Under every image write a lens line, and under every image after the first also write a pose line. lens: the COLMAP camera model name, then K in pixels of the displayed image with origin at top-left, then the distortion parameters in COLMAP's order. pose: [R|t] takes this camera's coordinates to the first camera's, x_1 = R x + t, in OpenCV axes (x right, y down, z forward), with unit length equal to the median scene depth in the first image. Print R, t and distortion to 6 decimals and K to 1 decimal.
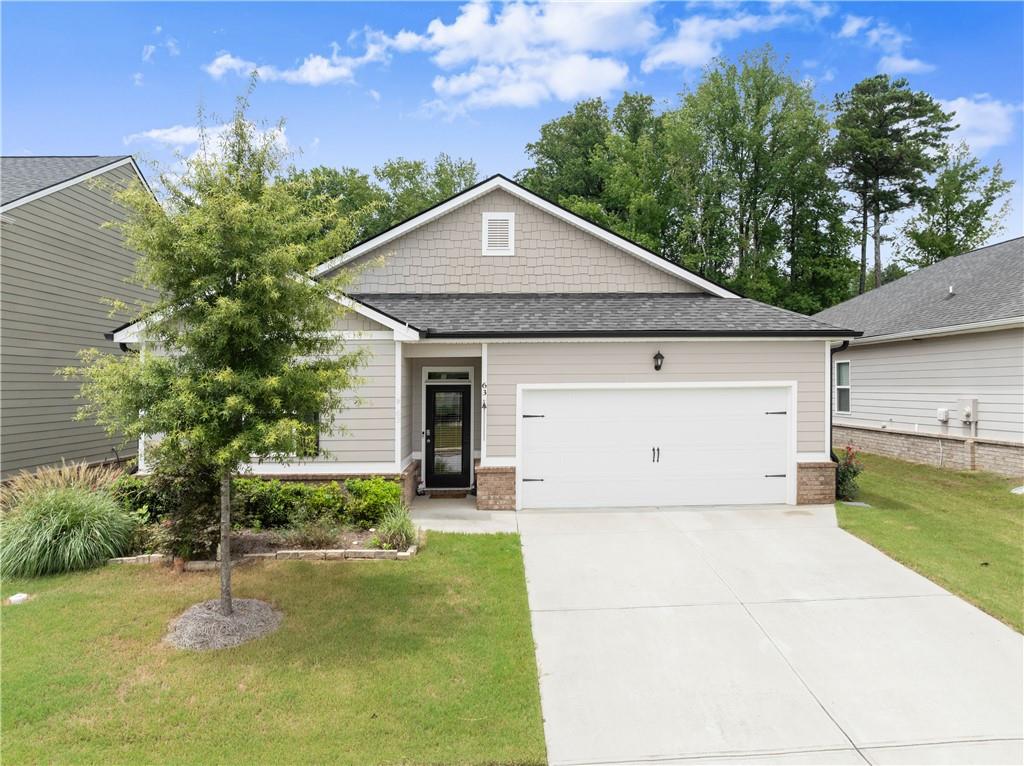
lens RADIAL K [[717.4, 0, 533.8], [0, 717.4, 384.6], [0, 0, 1]] dist [-0.037031, -0.010658]
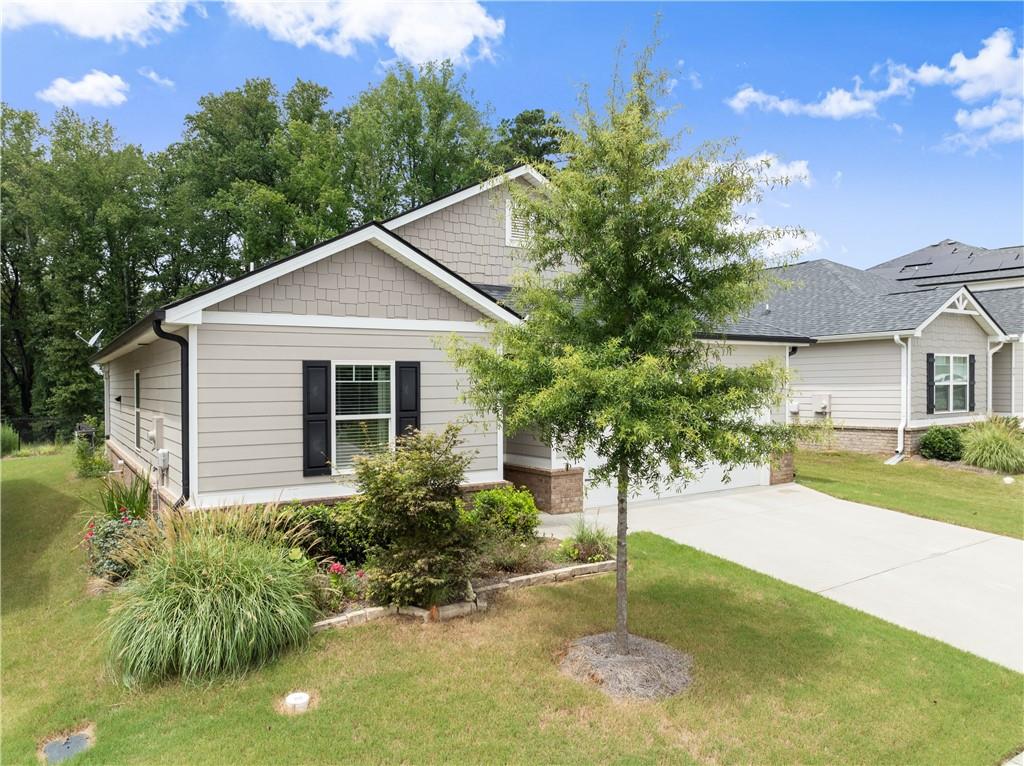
lens RADIAL K [[717.4, 0, 512.9], [0, 717.4, 386.0], [0, 0, 1]] dist [-0.037031, -0.010658]
pose [[0.858207, -0.002223, 0.513300, -0.538828], [0.002547, 0.999997, 0.000071, 0.003645], [-0.513298, 0.001246, 0.858210, 0.187159]]
